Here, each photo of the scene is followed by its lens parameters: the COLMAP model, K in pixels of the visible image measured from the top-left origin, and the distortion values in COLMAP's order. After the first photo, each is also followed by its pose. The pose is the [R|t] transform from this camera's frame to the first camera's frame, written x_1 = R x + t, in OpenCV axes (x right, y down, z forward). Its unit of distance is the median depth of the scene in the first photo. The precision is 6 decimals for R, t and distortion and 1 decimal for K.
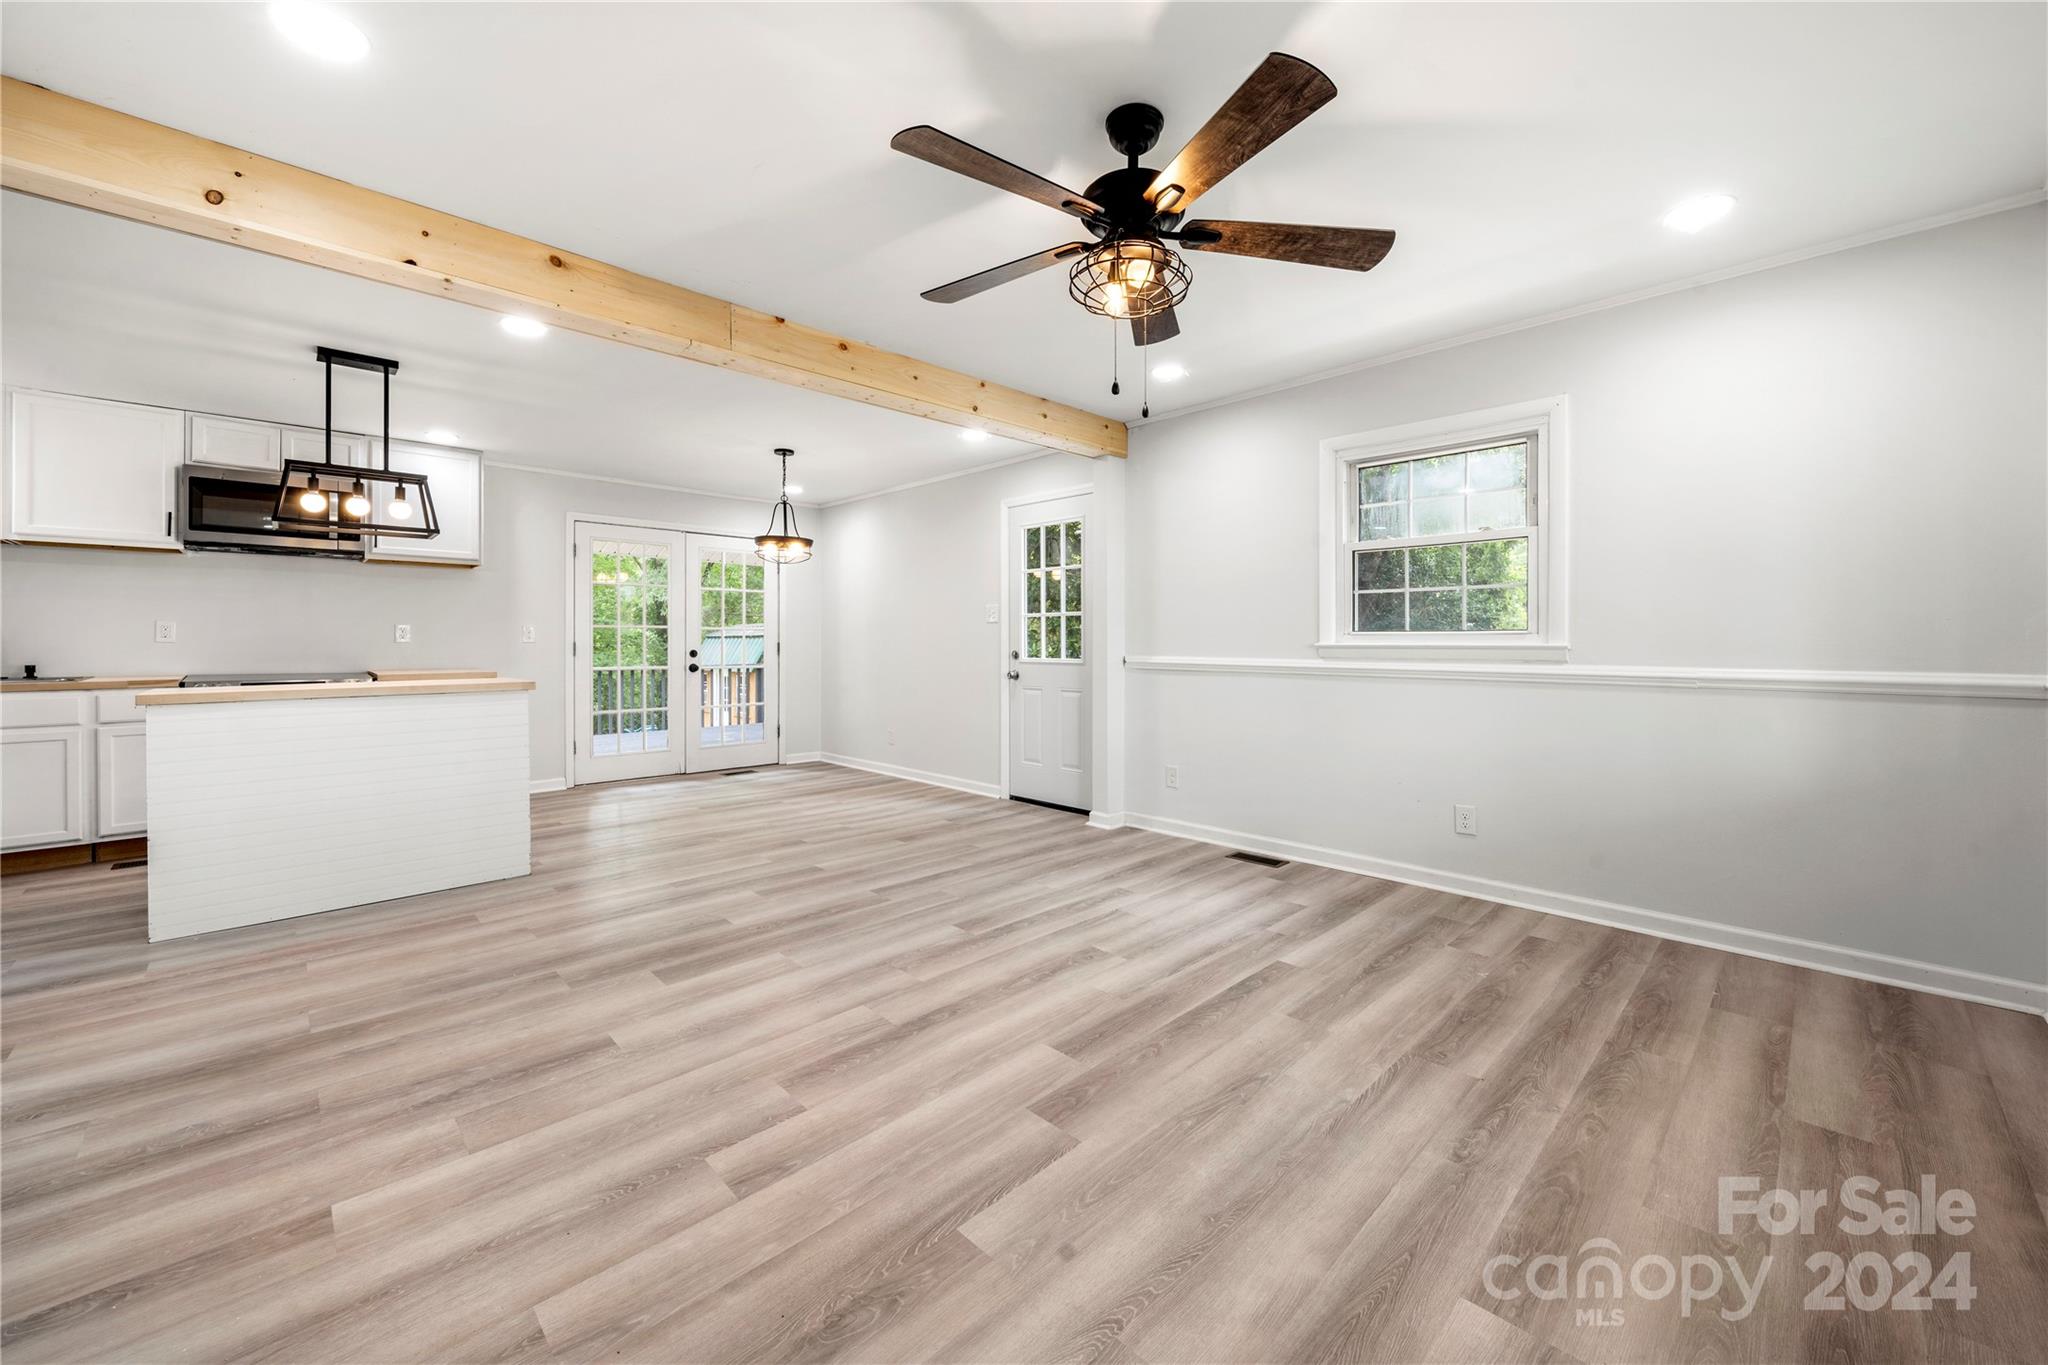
lens RADIAL K [[780.8, 0, 1034.6], [0, 780.8, 640.0], [0, 0, 1]] dist [0.003242, -0.000151]
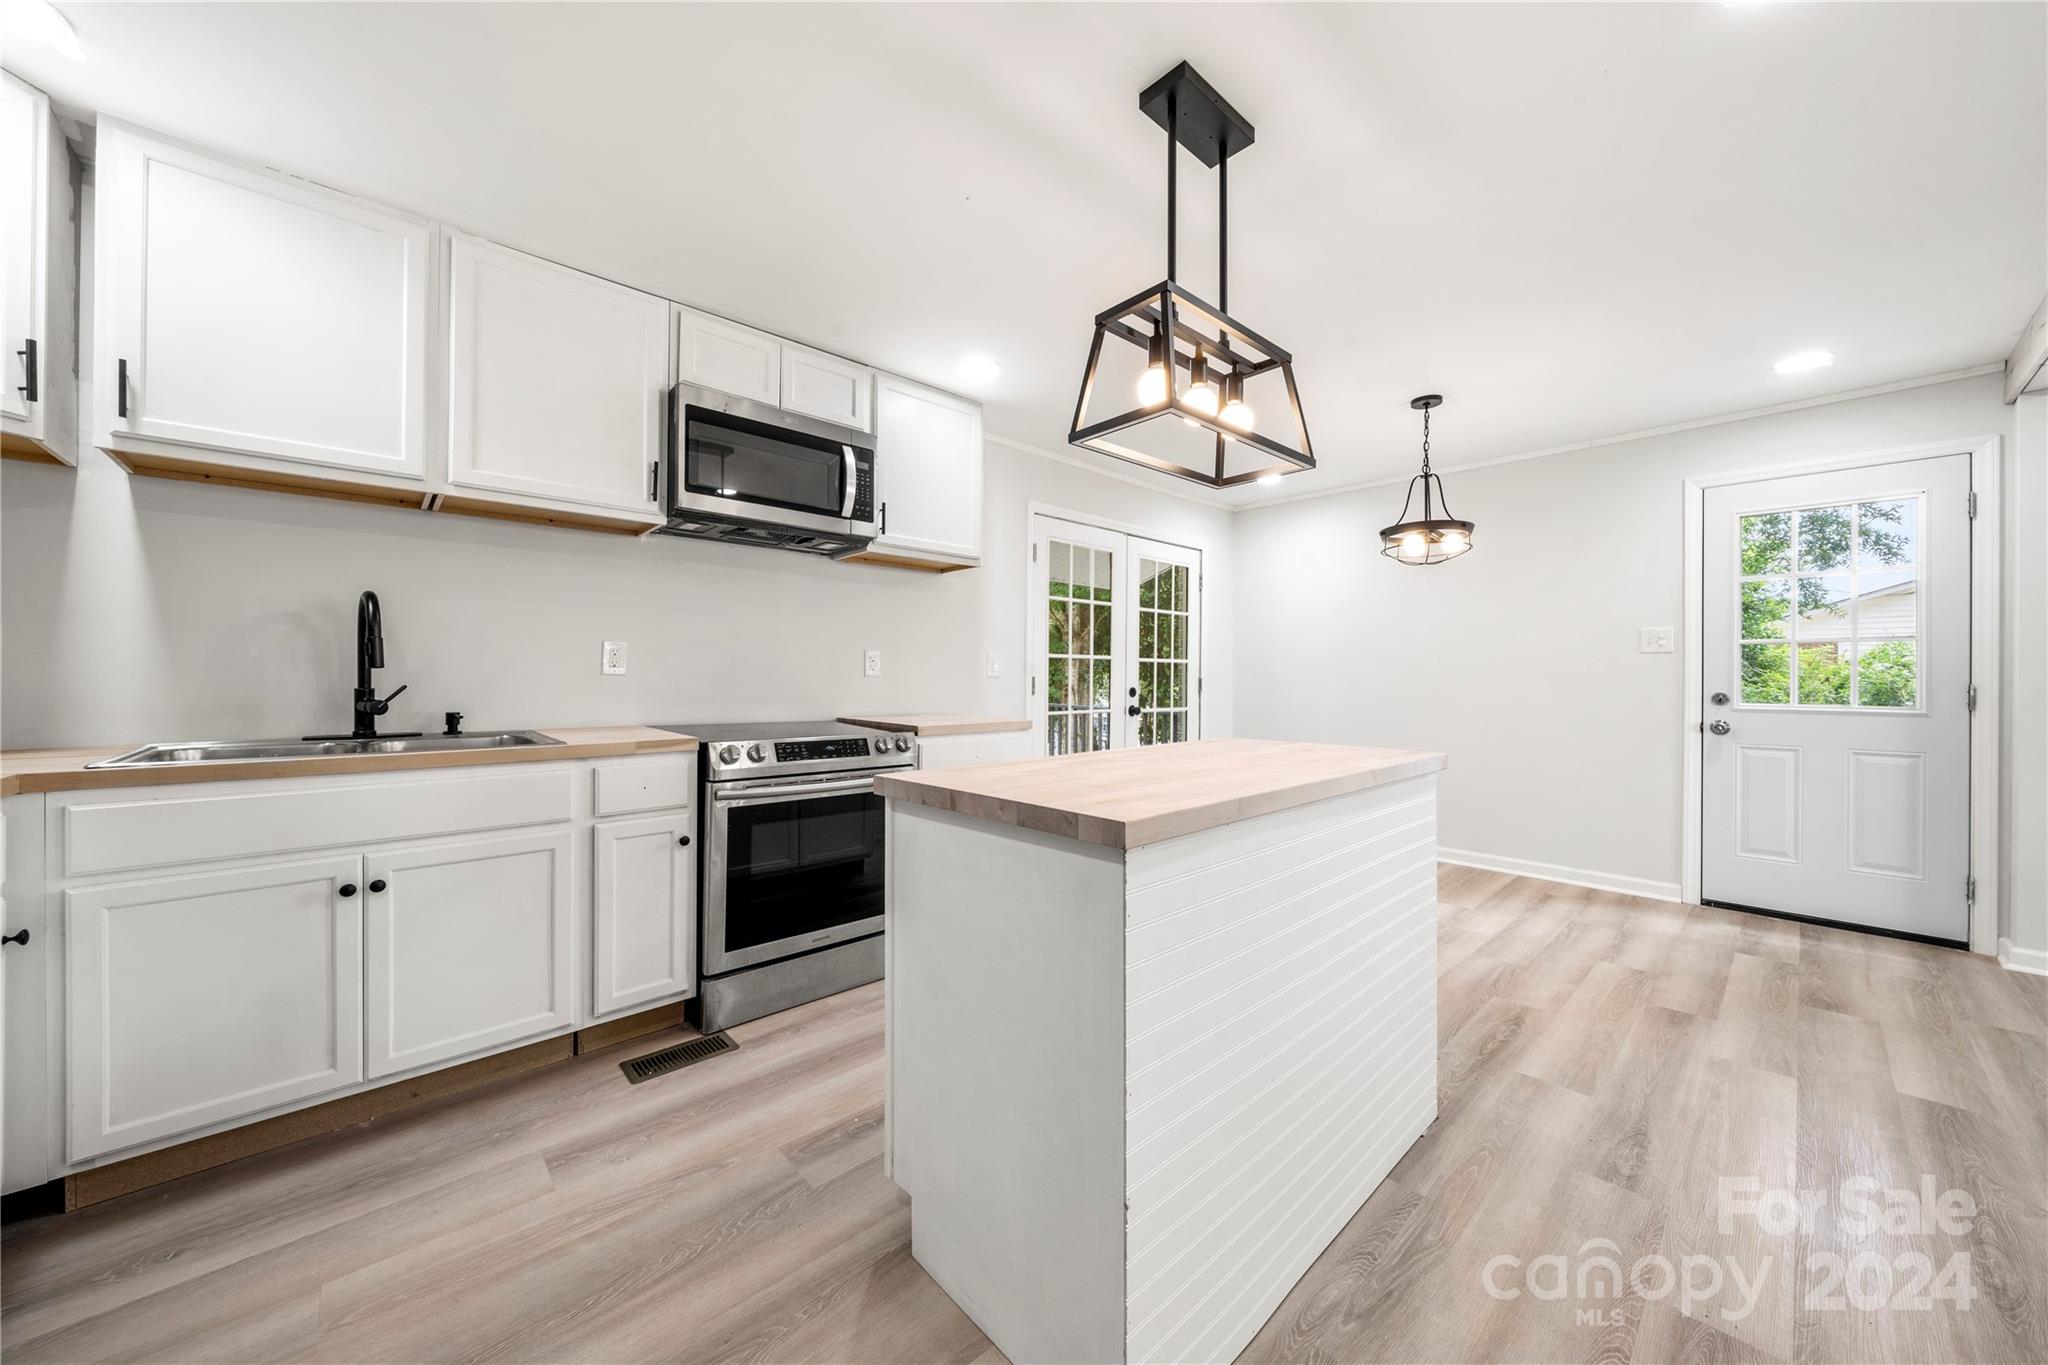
lens RADIAL K [[717.6, 0, 1044.2], [0, 717.6, 678.0], [0, 0, 1]] dist [-0.010082, 0.000023]
pose [[0.999837, 0.004978, -0.017328, -1.129694], [-0.004900, 0.999978, 0.004532, 0.001803], [0.017350, -0.004446, 0.999840, 0.642372]]
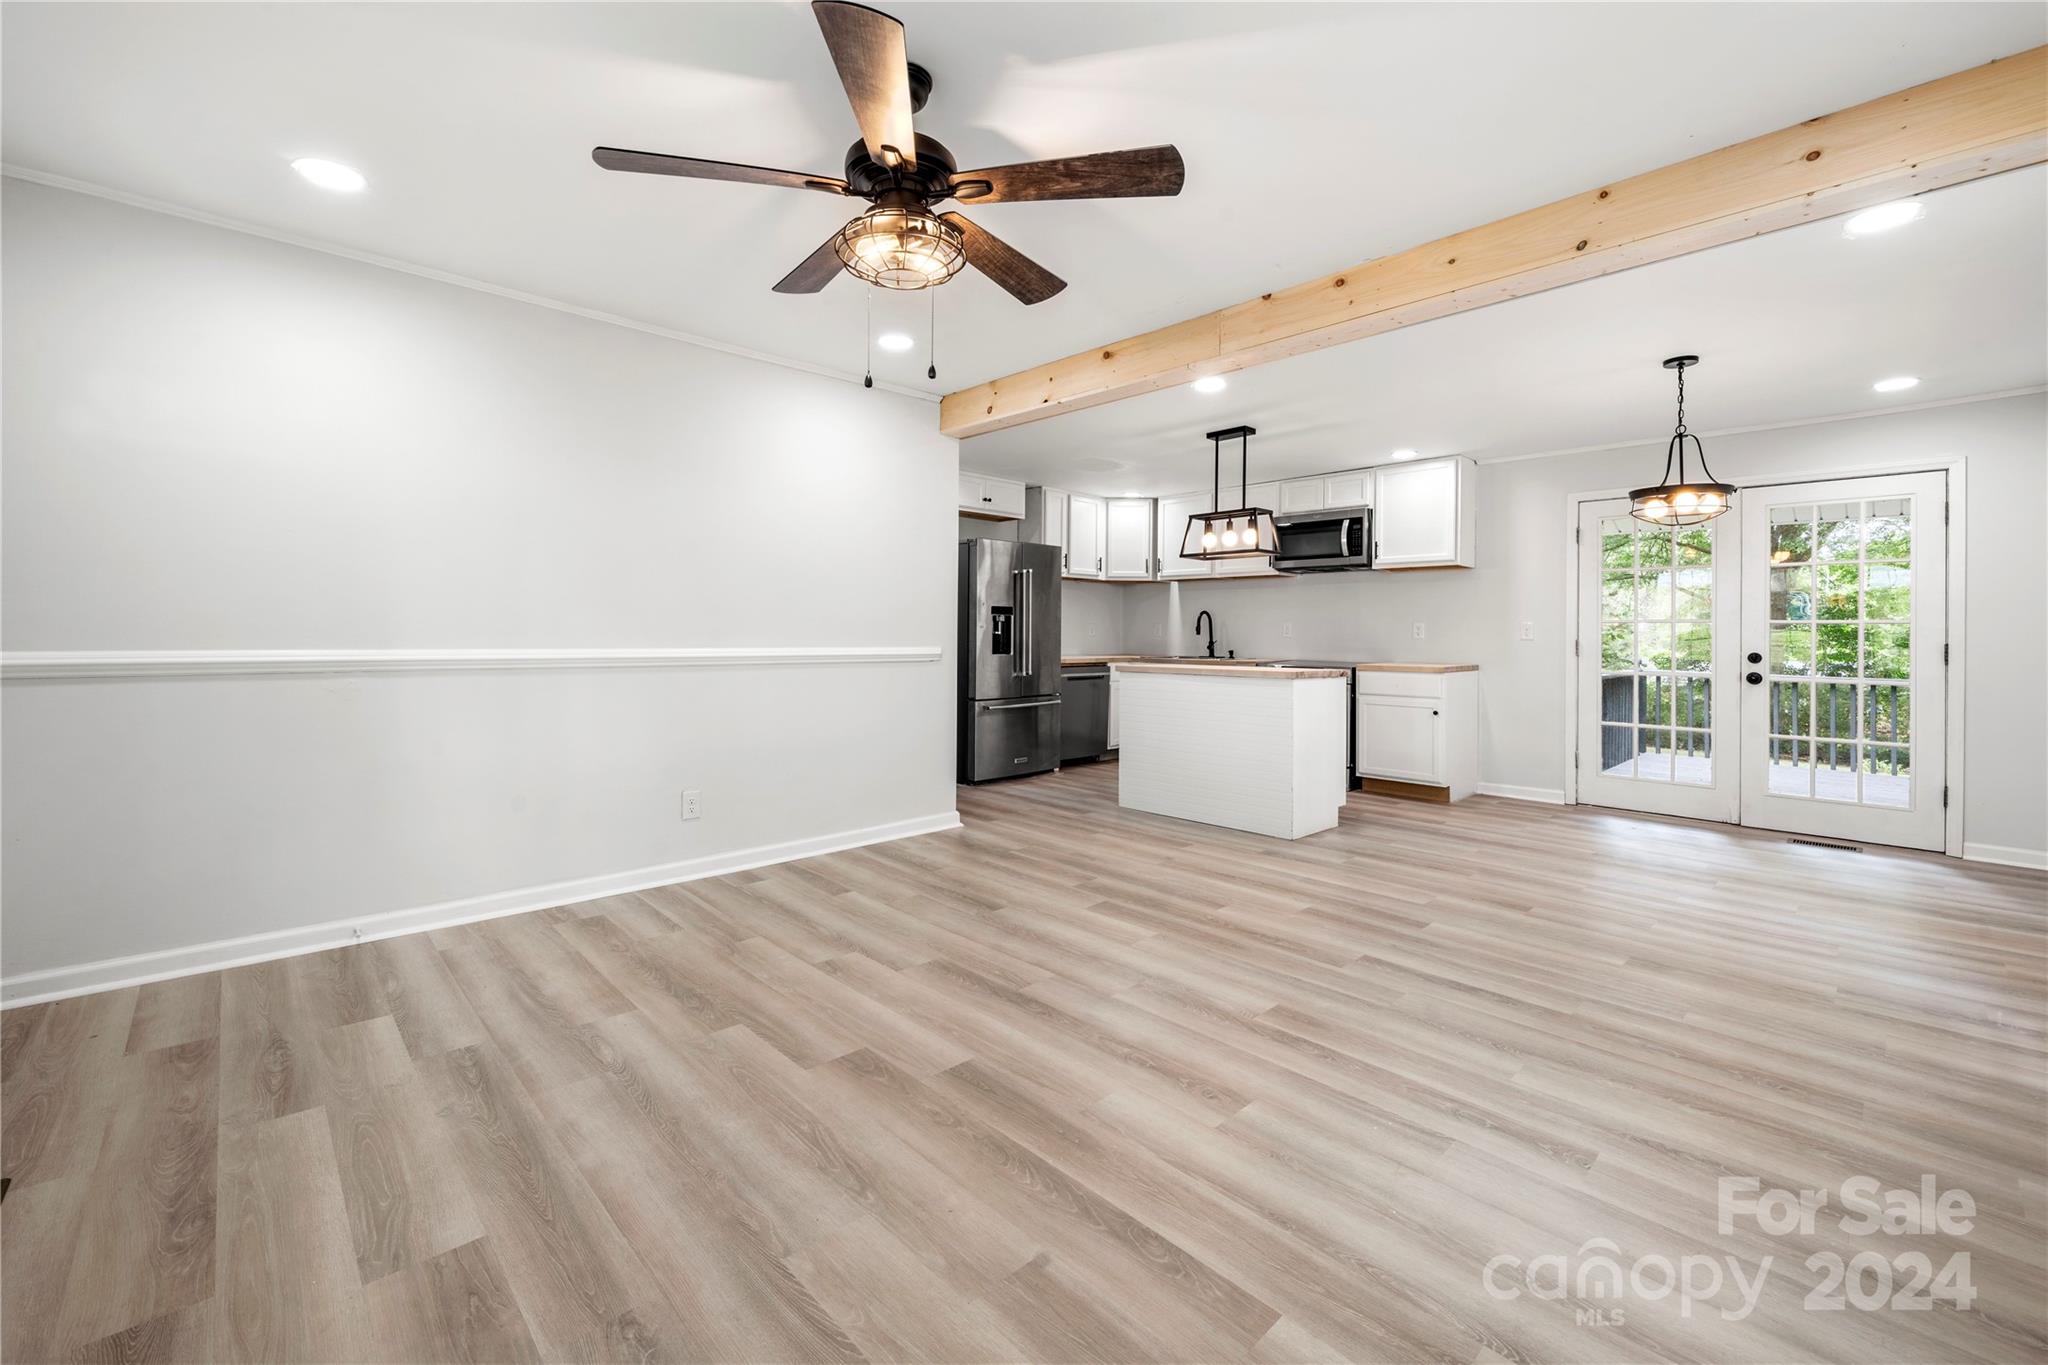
lens RADIAL K [[831.6, 0, 1001.2], [0, 831.6, 622.5], [0, 0, 1]] dist [0.002489, -0.000876]
pose [[-0.022387, -0.014551, -0.999643, 0.727074], [-0.007168, 0.999871, -0.014394, 0.002721], [0.999724, 0.006843, -0.022489, 0.745186]]
